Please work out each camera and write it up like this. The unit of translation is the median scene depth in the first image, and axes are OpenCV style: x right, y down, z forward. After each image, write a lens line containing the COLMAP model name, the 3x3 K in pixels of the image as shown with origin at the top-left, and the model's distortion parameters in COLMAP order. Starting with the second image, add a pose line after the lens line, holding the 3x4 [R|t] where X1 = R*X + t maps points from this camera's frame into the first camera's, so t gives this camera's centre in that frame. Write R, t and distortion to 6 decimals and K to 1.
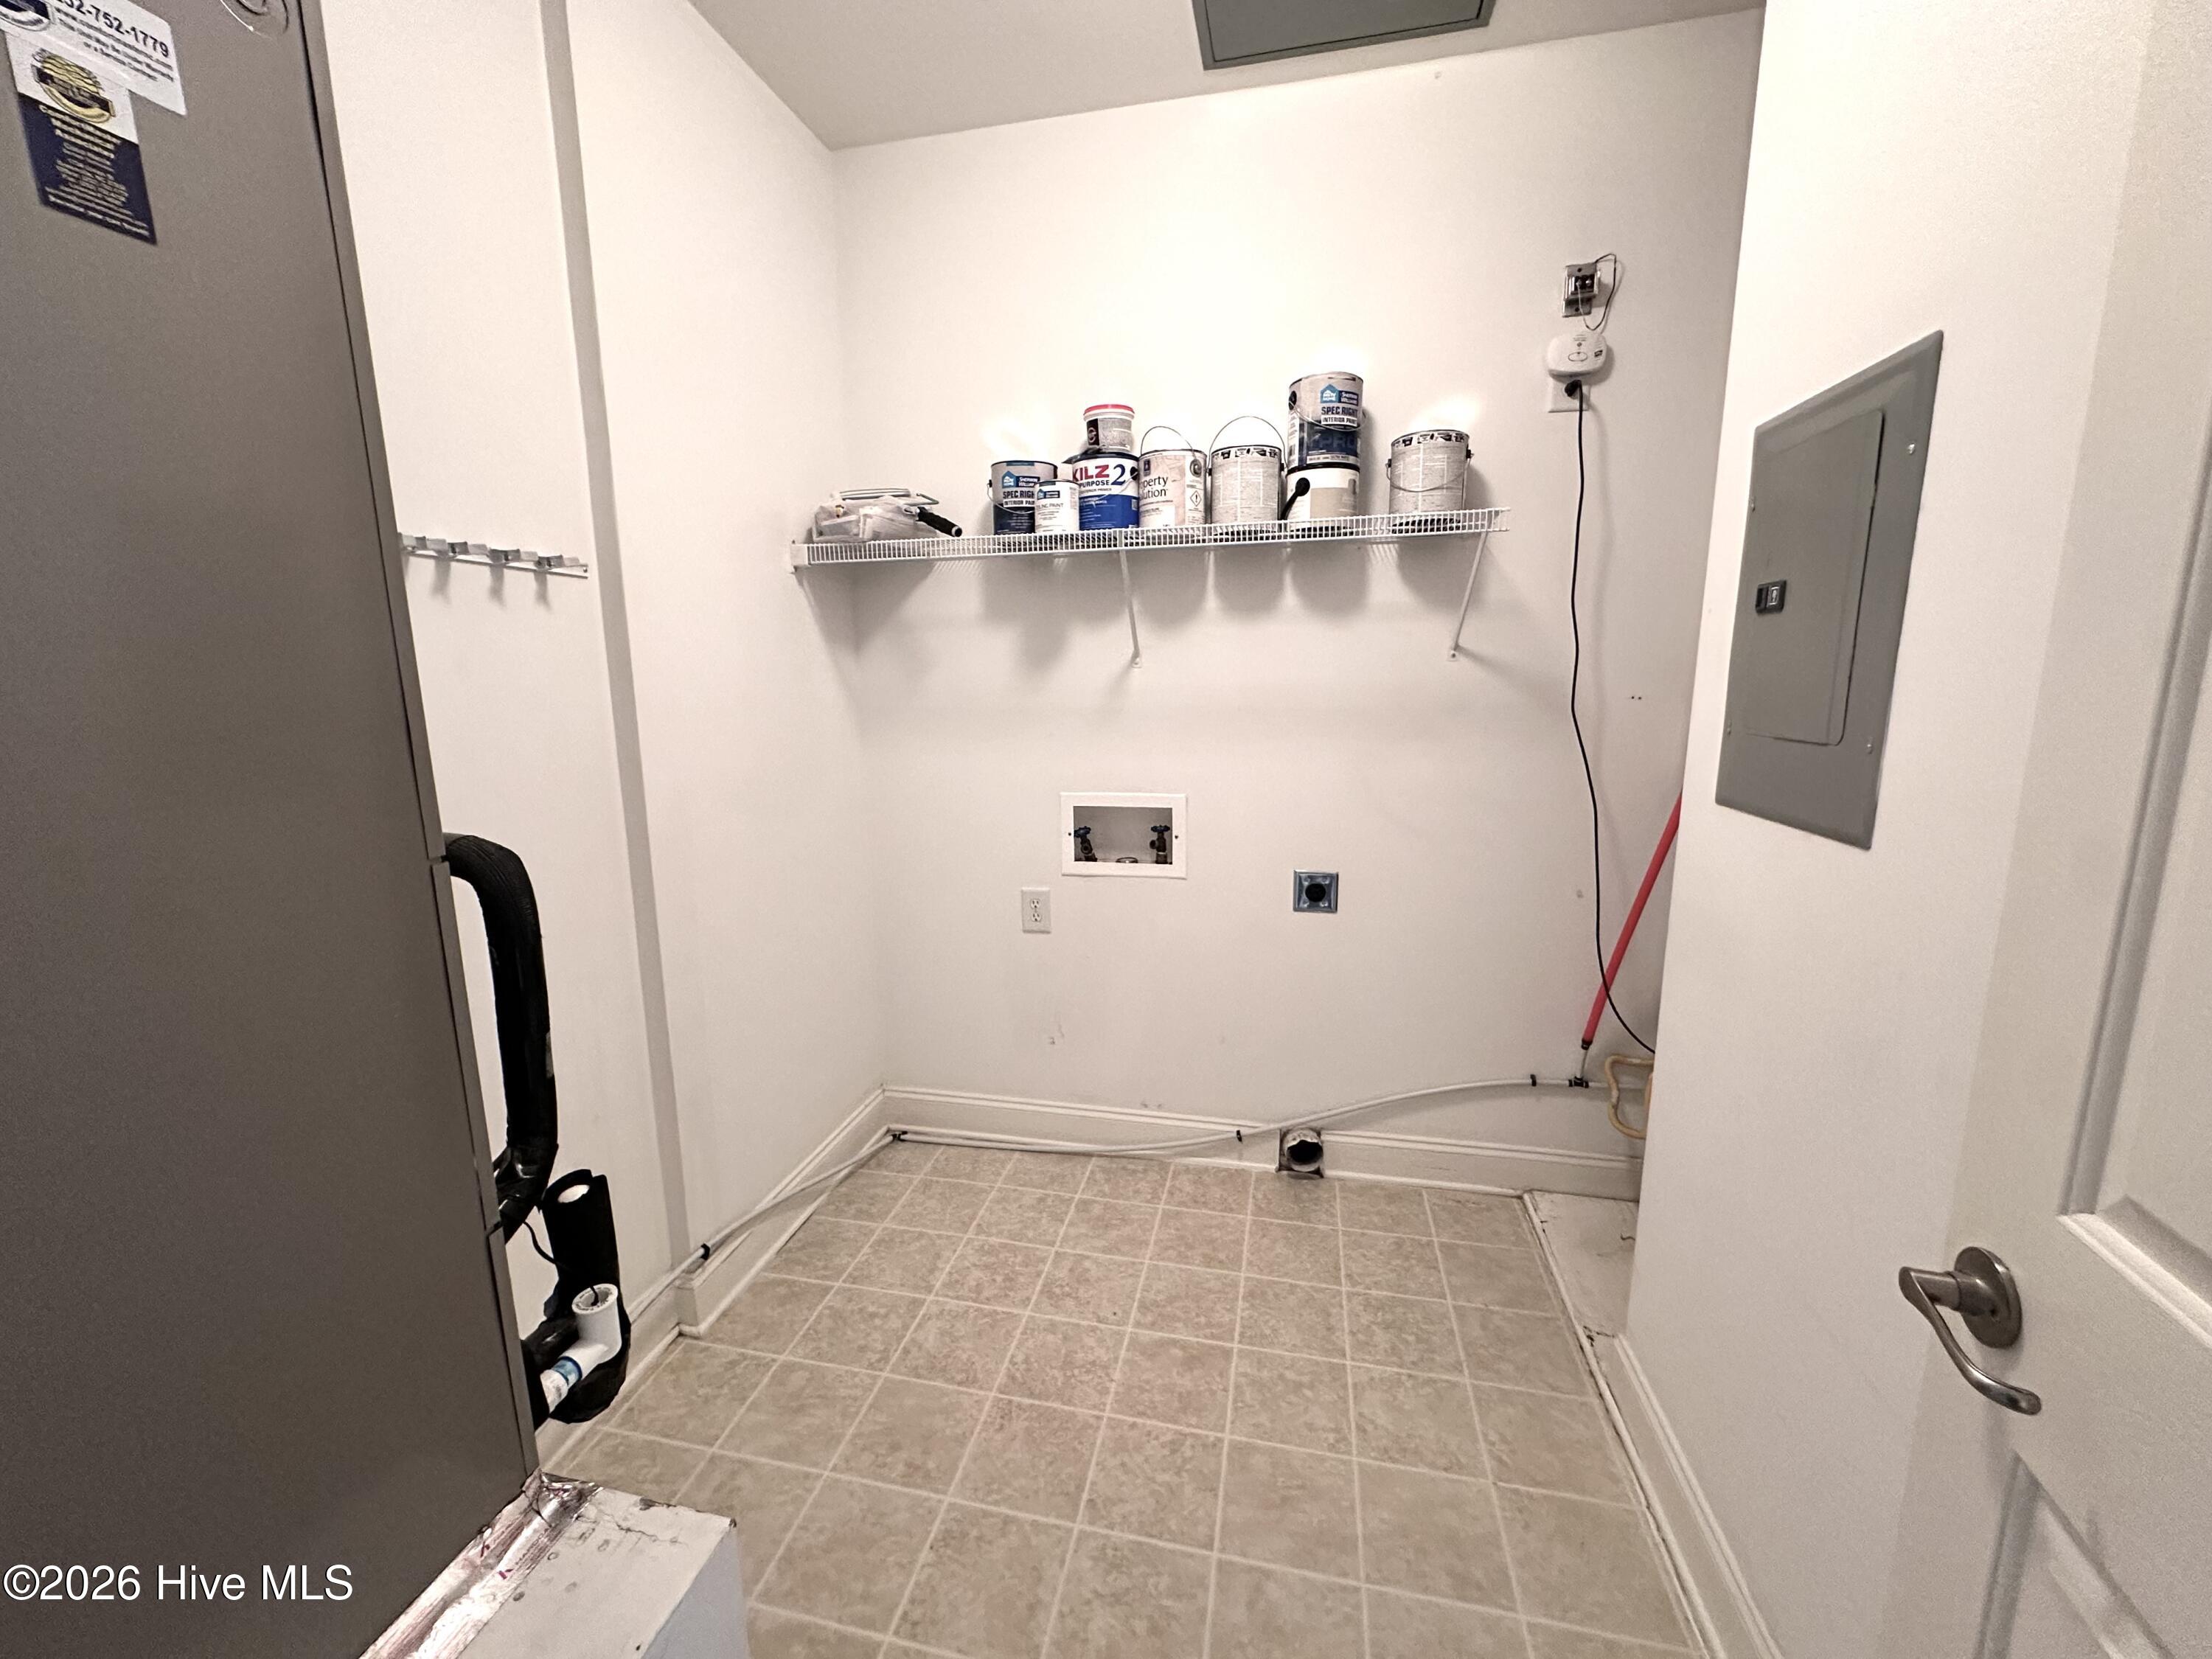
lens RADIAL K [[879.6, 0, 1116.0], [0, 879.6, 832.6], [0, 0, 1]] dist [0.000764, -0.000350]
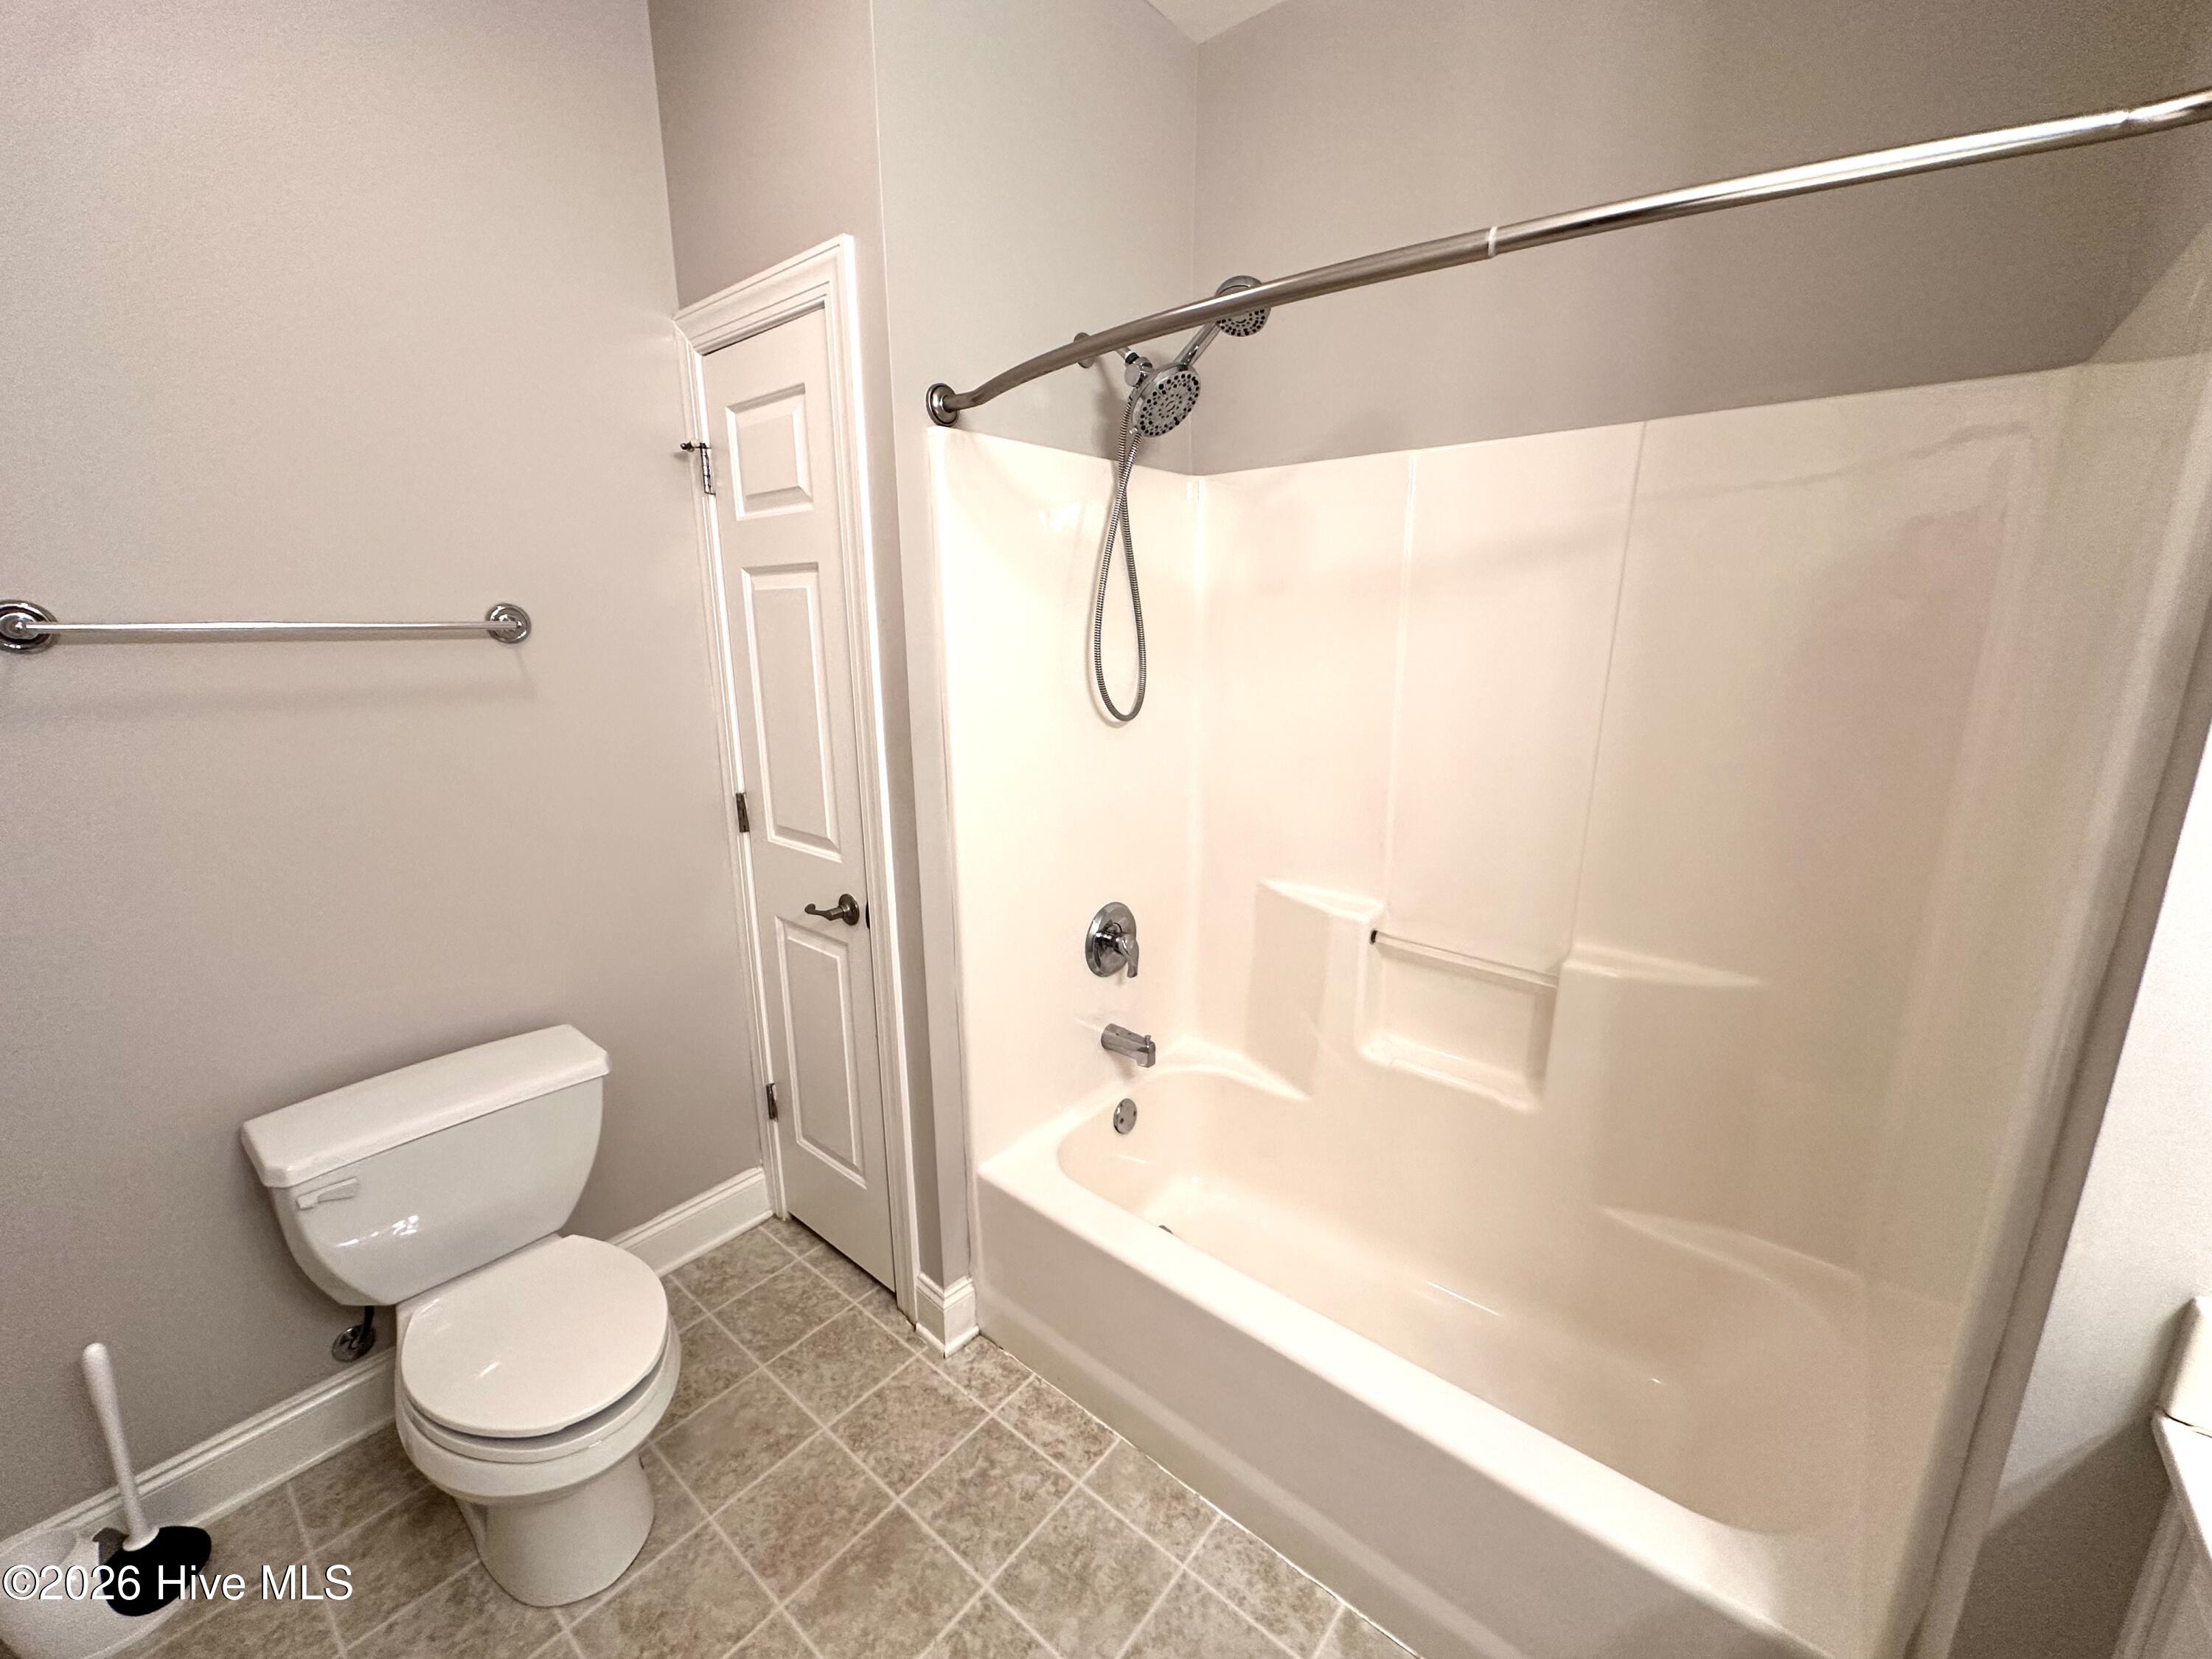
lens RADIAL K [[879.6, 0, 1112.6], [0, 879.6, 833.9], [0, 0, 1]] dist [0.000764, -0.000350]
pose [[0.458867, -0.200455, 0.865597, -0.422815], [0.150515, 0.977675, 0.146620, -0.156907], [-0.875663, 0.063006, 0.478794, 0.418495]]
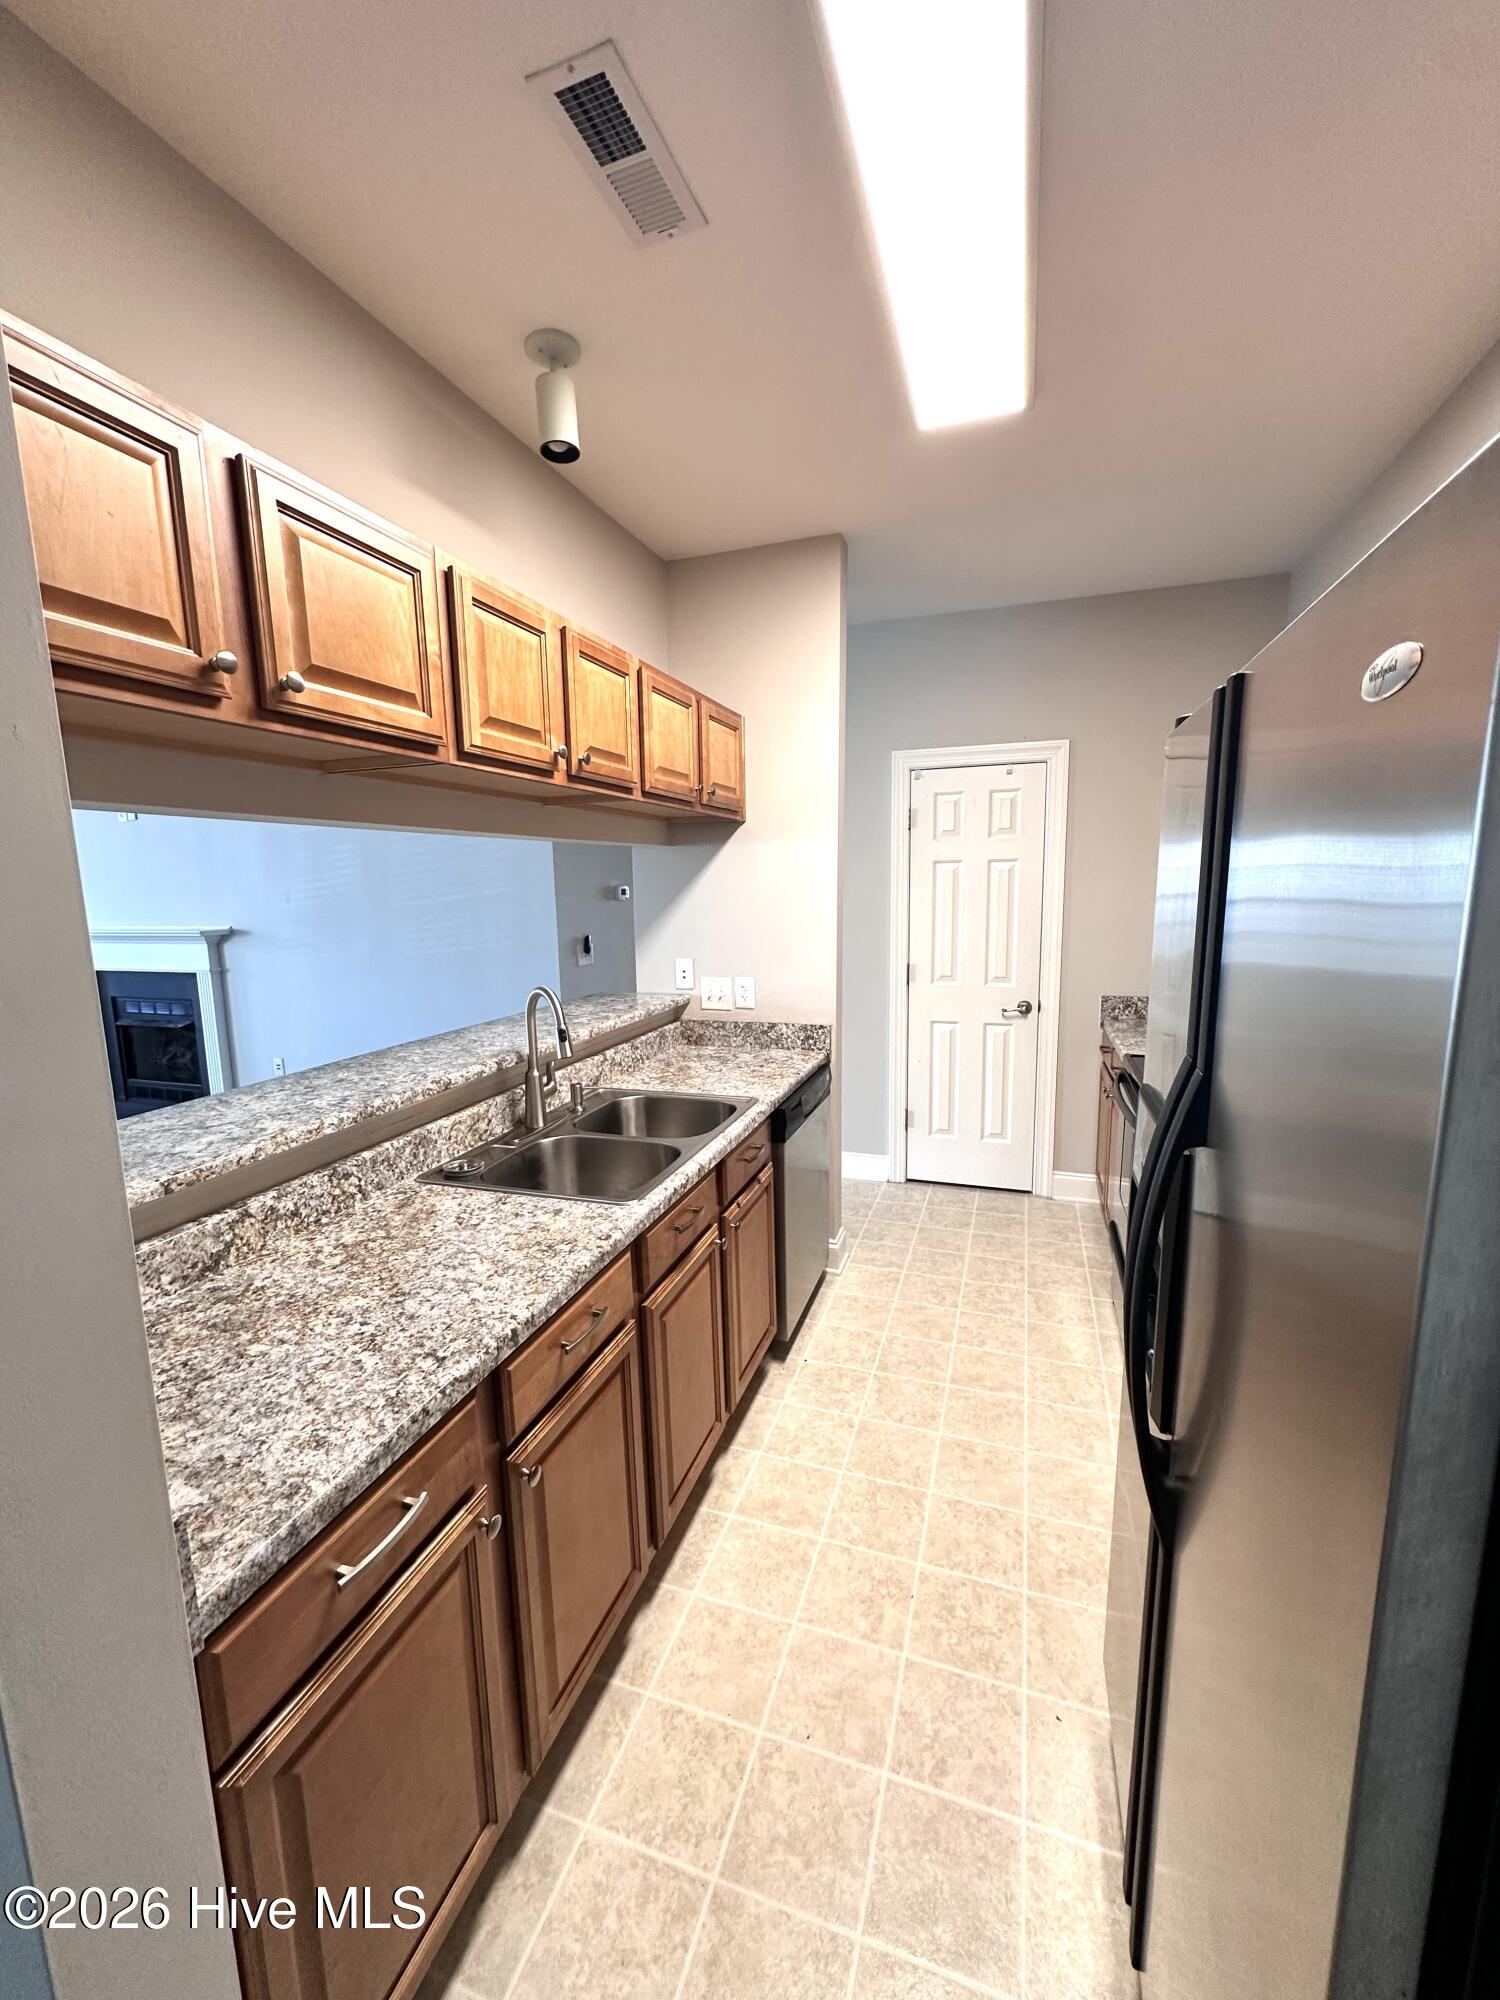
lens RADIAL K [[795.3, 0, 758.3], [0, 795.3, 1003.7], [0, 0, 1]] dist [0.000764, -0.000350]
pose [[-0.992554, 0.002340, 0.121782, 0.154151], [0.041617, 0.946160, 0.321013, -0.370515], [-0.114474, 0.323691, -0.939212, 1.536575]]
